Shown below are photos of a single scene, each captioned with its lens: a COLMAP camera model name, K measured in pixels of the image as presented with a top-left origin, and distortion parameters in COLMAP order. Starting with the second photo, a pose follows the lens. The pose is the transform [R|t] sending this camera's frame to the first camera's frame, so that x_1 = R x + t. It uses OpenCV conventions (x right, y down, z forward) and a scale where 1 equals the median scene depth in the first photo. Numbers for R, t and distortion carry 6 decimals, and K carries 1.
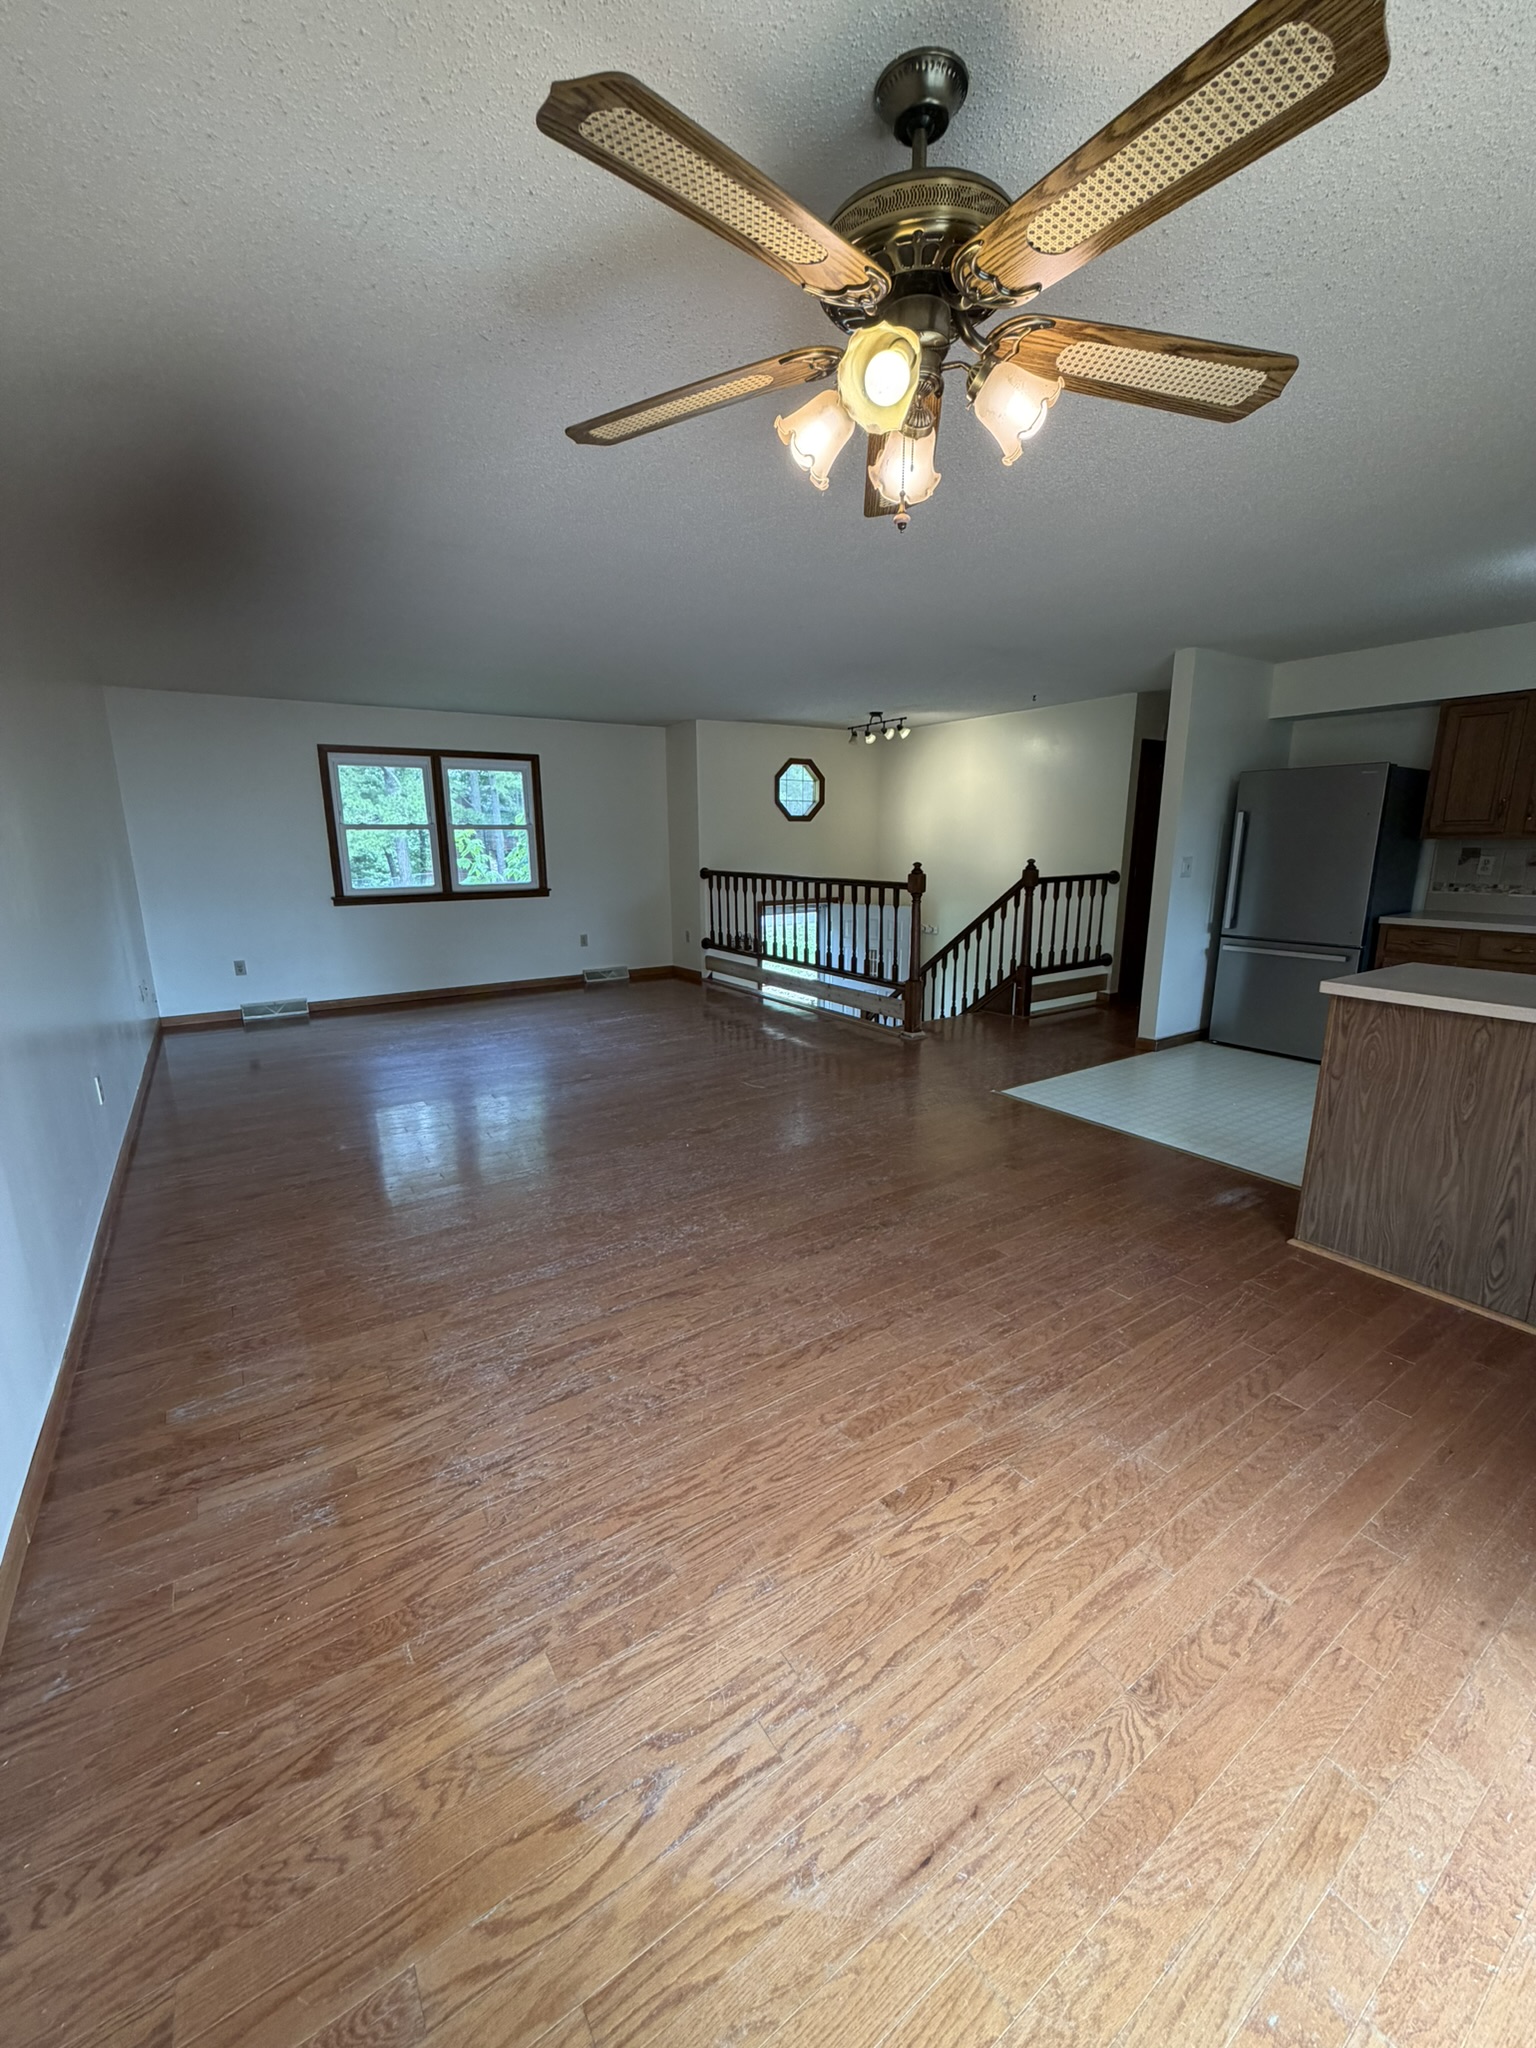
lens RADIAL K [[817.0, 0, 768.0], [0, 817.0, 1024.0], [0, 0, 1]] dist [0.001815, 0.000073]
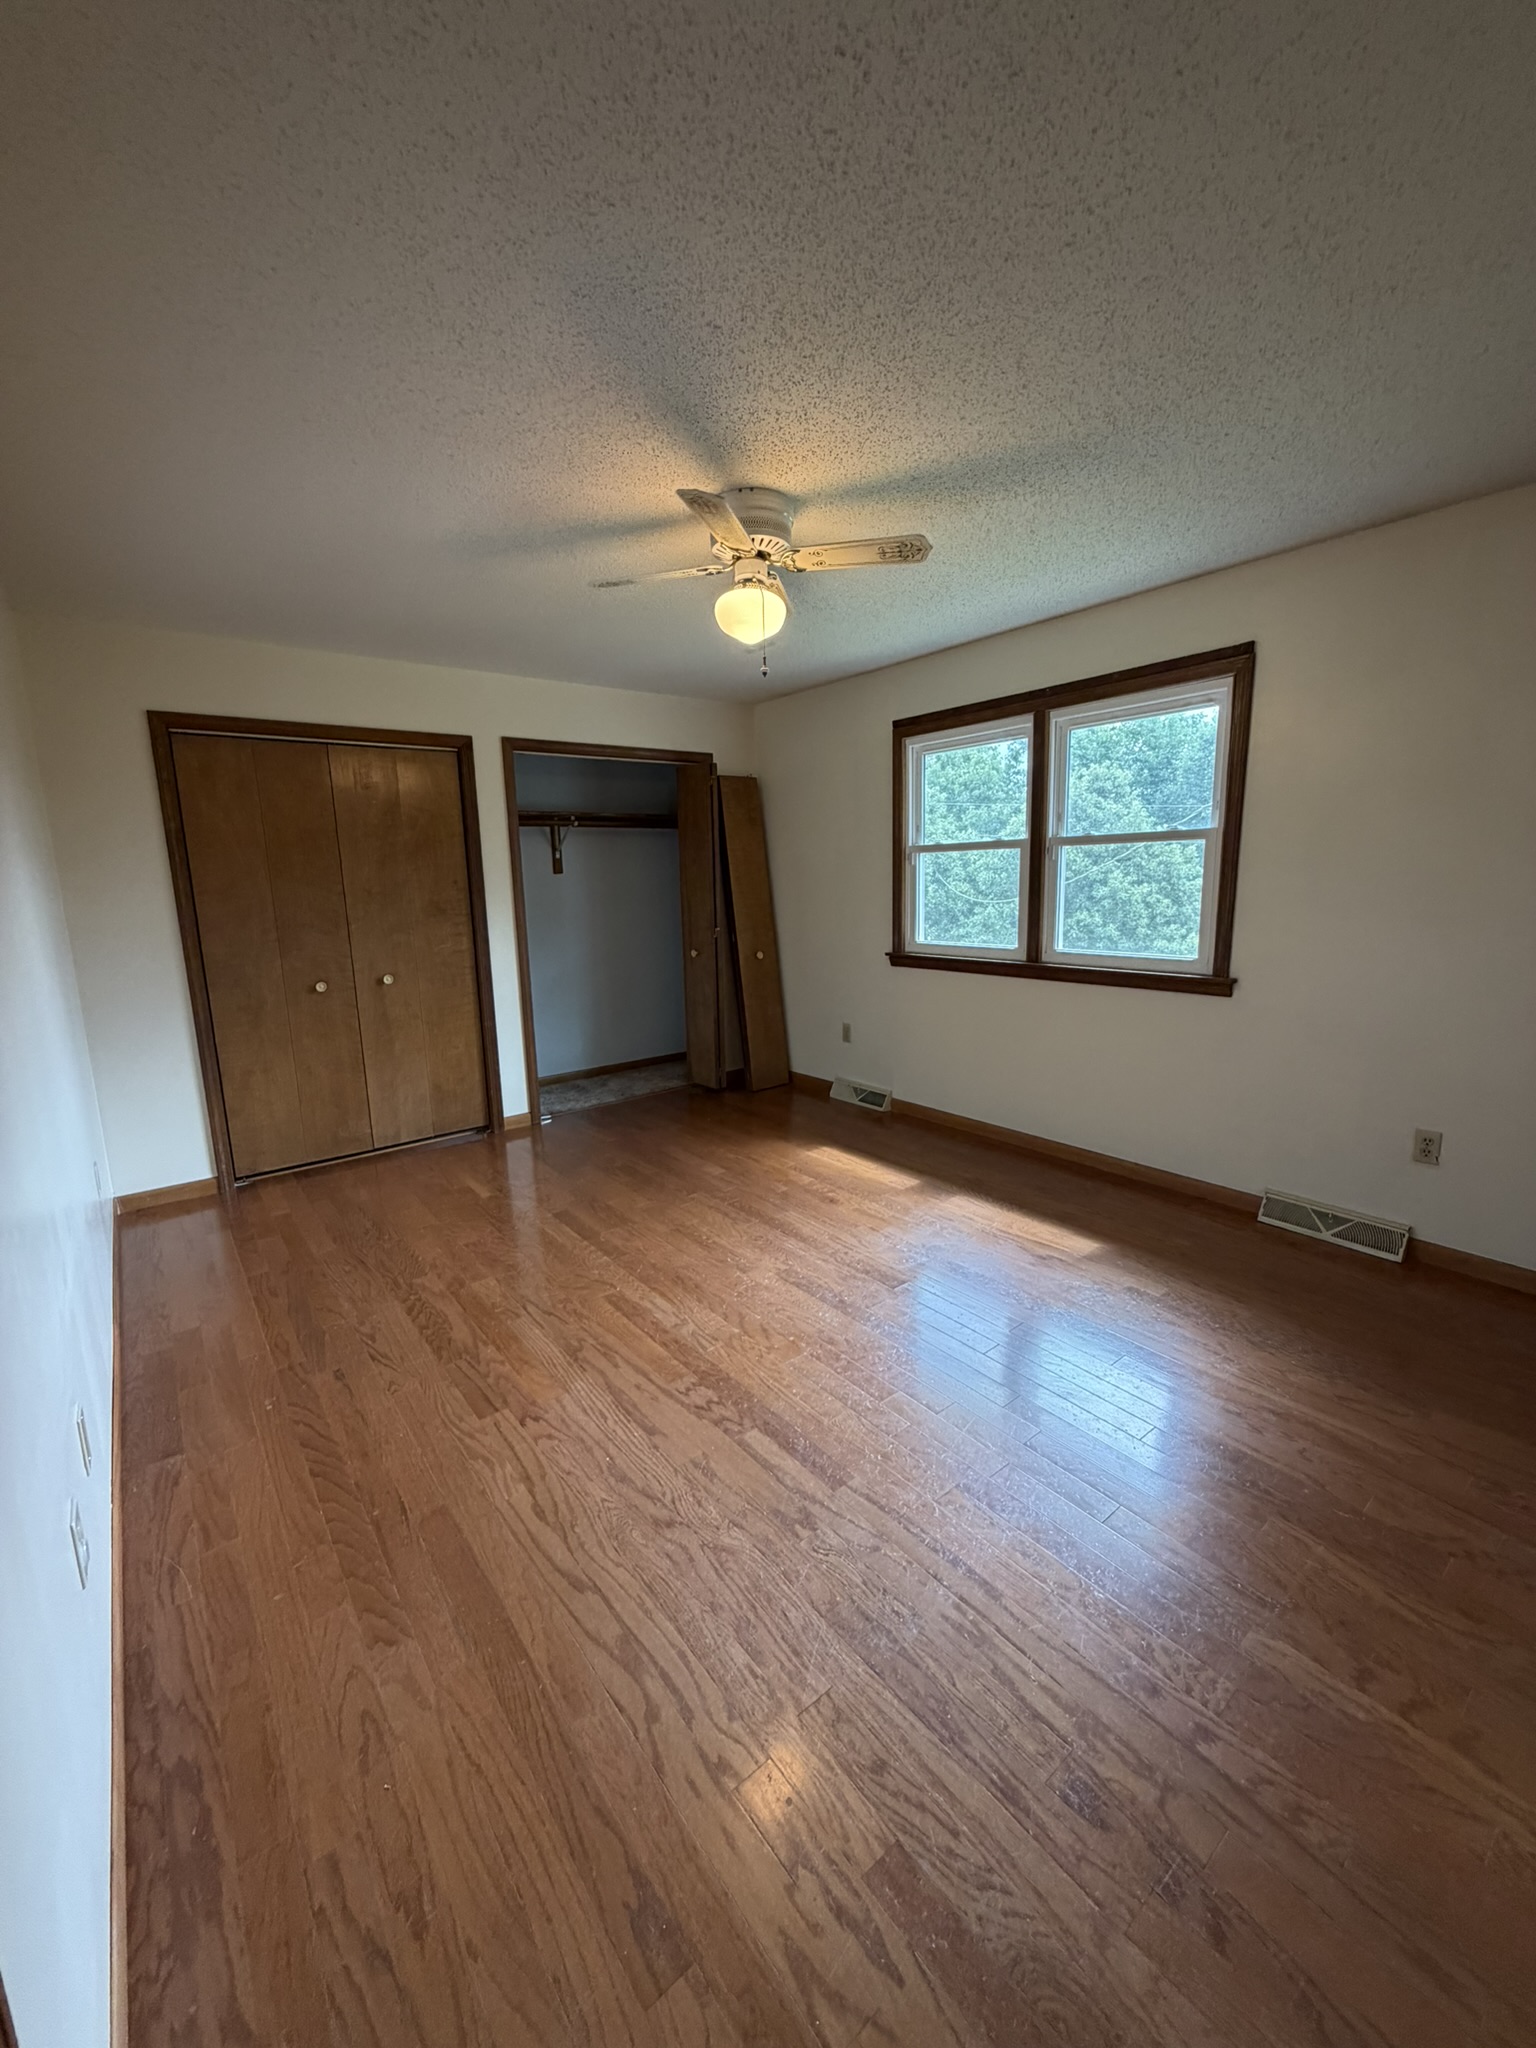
lens RADIAL K [[817.0, 0, 768.0], [0, 817.0, 1024.0], [0, 0, 1]] dist [0.001815, 0.000073]
pose [[0.072014, 0.189808, -0.979177, 0.140946], [-0.187310, 0.966832, 0.173640, -0.190163], [0.979658, 0.170905, 0.105178, 0.805774]]
